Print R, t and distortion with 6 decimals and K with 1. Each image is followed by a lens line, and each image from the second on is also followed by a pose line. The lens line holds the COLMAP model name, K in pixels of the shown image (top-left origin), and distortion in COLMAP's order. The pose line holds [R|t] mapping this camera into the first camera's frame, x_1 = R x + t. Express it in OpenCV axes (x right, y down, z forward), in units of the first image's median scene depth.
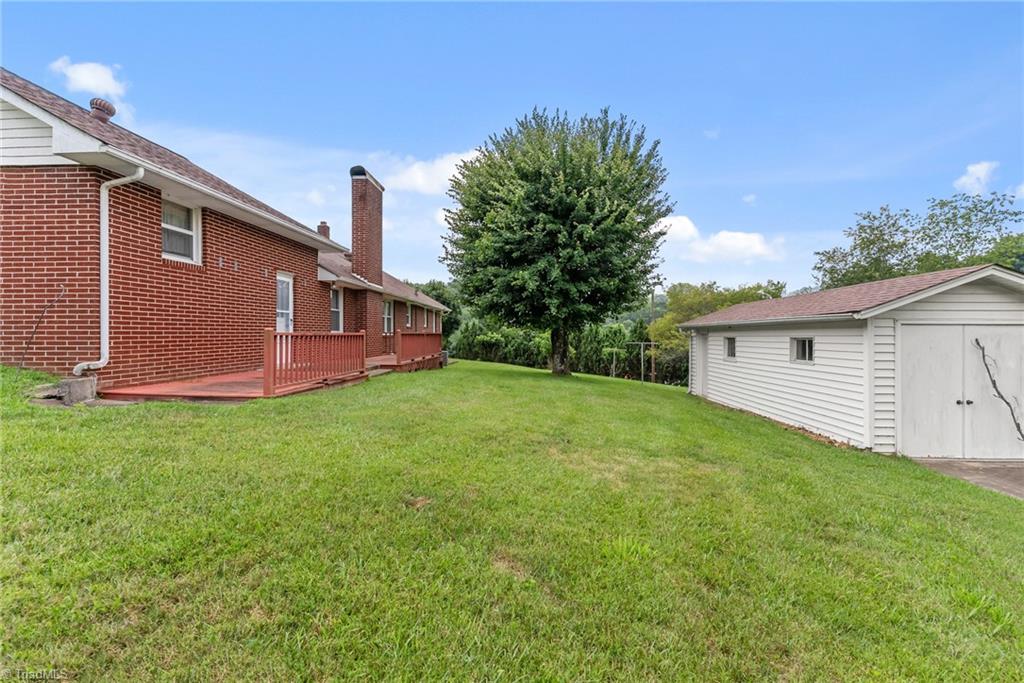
lens RADIAL K [[492.1, 0, 502.7], [0, 492.1, 332.6], [0, 0, 1]] dist [0.002550, -0.002097]
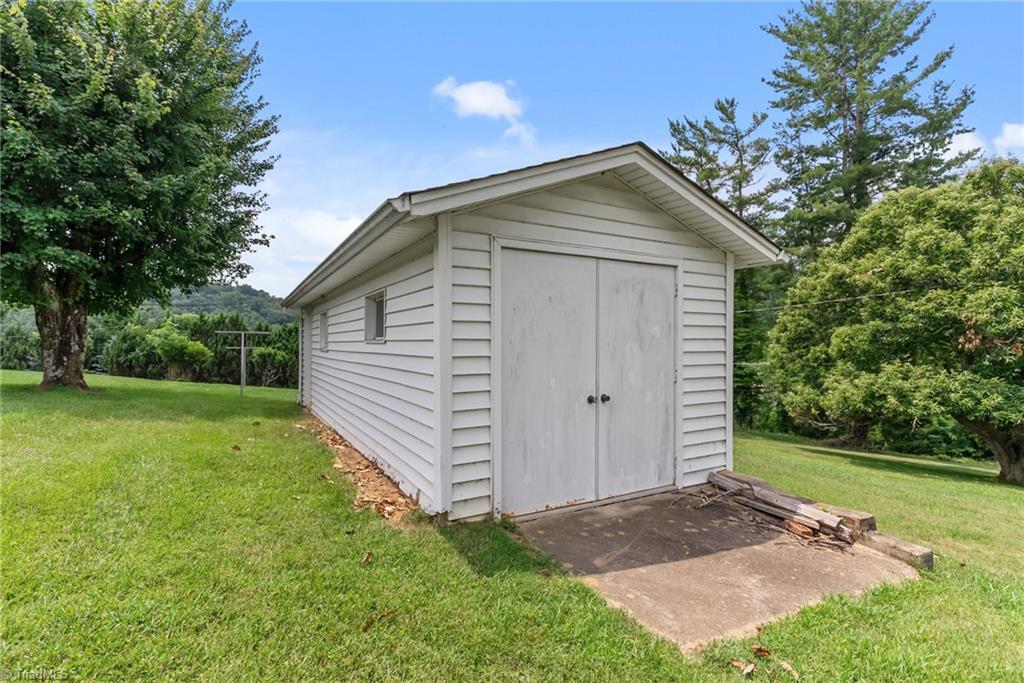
lens RADIAL K [[492.1, 0, 522.2], [0, 492.1, 341.3], [0, 0, 1]] dist [0.002550, -0.002097]
pose [[0.830733, -0.001890, 0.556668, 0.553734], [-0.000736, 0.999990, 0.004494, 0.073530], [-0.556670, -0.004143, 0.830723, 0.583172]]
